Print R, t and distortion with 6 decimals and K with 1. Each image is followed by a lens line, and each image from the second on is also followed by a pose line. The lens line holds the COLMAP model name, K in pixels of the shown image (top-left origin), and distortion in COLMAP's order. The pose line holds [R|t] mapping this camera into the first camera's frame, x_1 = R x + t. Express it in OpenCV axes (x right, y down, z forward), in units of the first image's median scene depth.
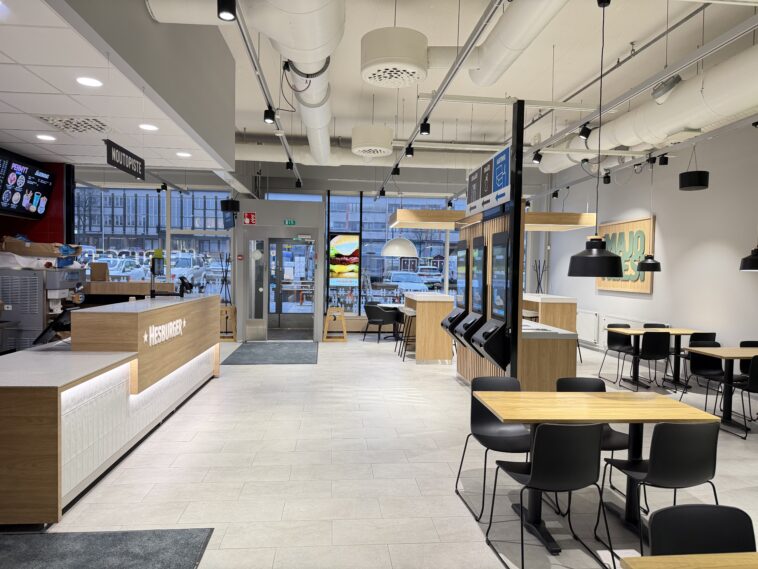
lens RADIAL K [[534.2, 0, 379.0], [0, 534.2, 284.5], [0, 0, 1]] dist [0.136068, -0.227938]
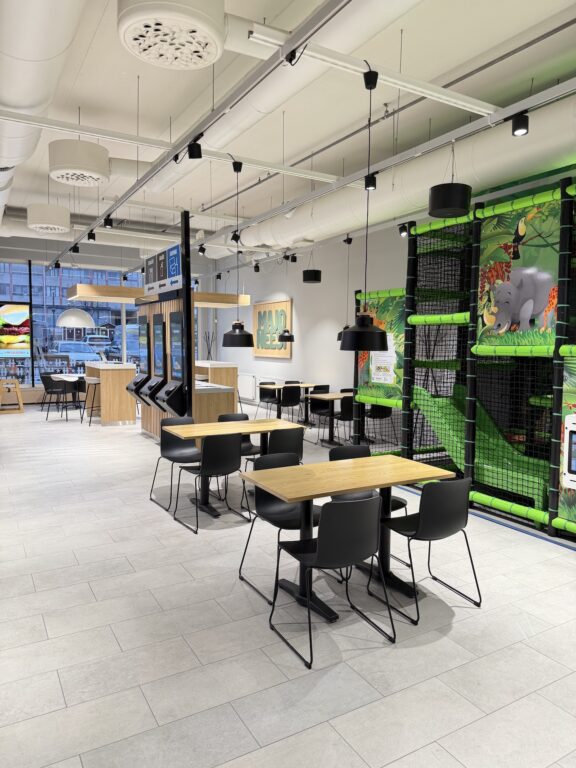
lens RADIAL K [[541.2, 0, 301.0], [0, 541.2, 391.3], [0, 0, 1]] dist [0.136068, -0.227938]
pose [[0.900359, -0.047093, 0.432591, -0.059933], [0.017230, 0.997205, 0.072697, 0.001192], [-0.434806, -0.057999, 0.898654, -0.238628]]
